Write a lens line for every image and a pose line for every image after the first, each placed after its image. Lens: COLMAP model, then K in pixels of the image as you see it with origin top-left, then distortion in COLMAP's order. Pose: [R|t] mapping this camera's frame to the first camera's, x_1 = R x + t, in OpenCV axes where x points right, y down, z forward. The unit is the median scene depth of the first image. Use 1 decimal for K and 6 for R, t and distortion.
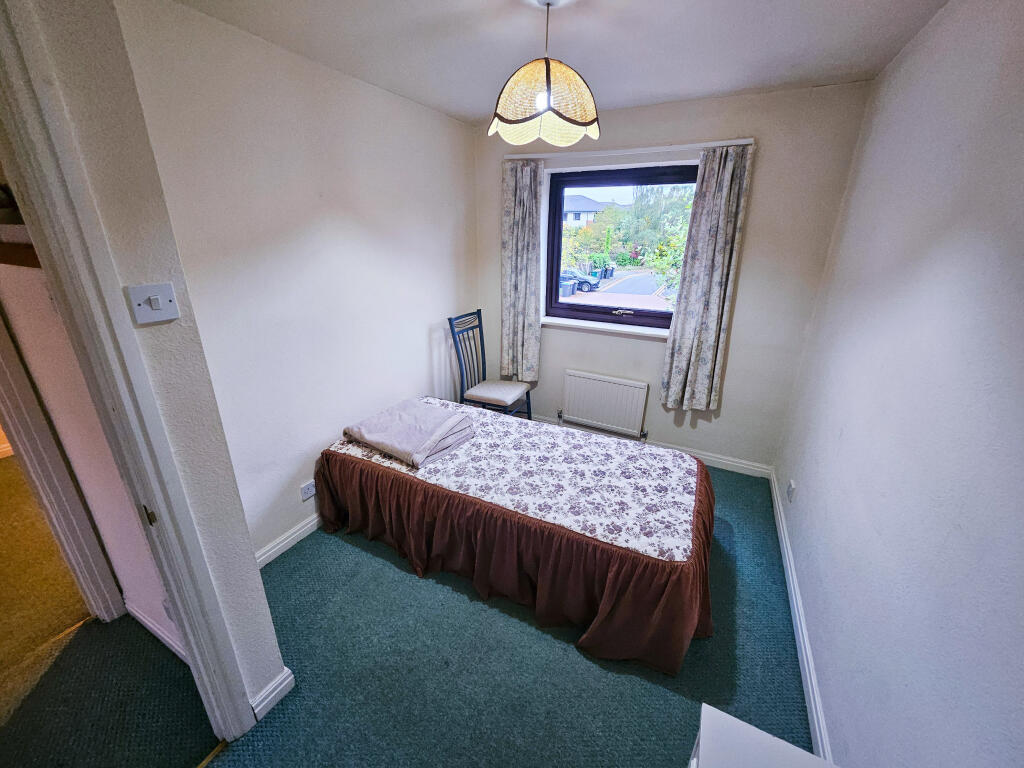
lens RADIAL K [[402.3, 0, 512.0], [0, 402.3, 384.0], [0, 0, 1]] dist [-0.000046, -0.012715]
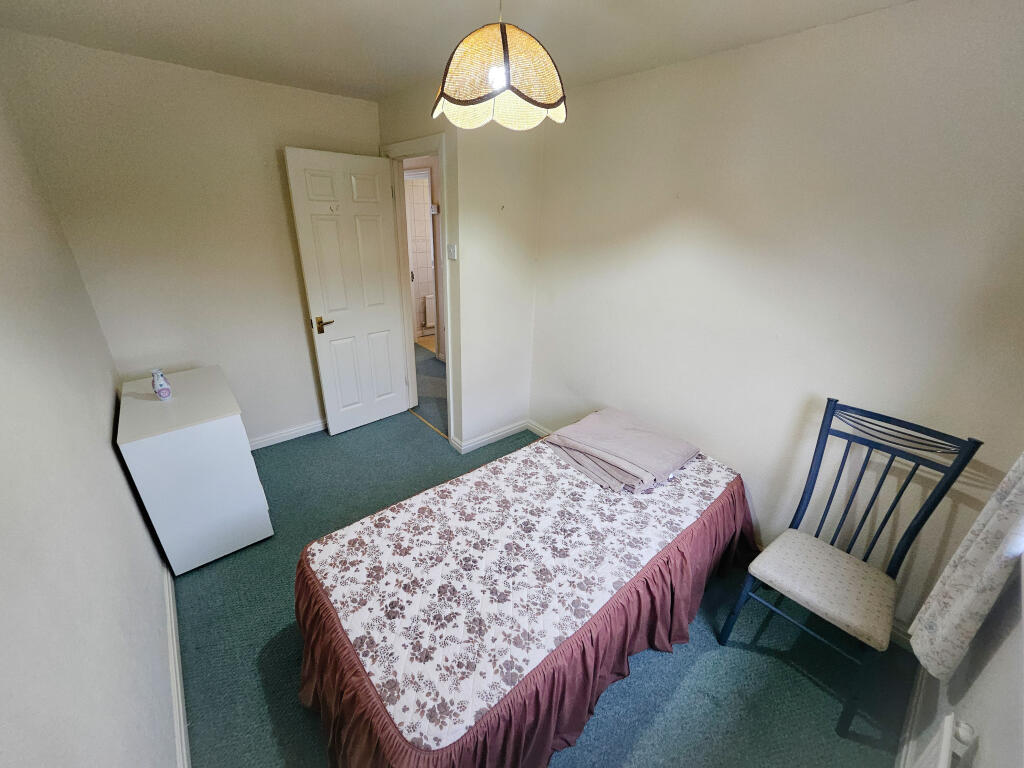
lens RADIAL K [[402.3, 0, 512.0], [0, 402.3, 384.0], [0, 0, 1]] dist [-0.000046, -0.012715]
pose [[-0.390714, 0.337917, -0.856244, 0.731480], [-0.347451, 0.807237, 0.477122, -0.439720], [0.852420, 0.483921, -0.197989, 1.091846]]
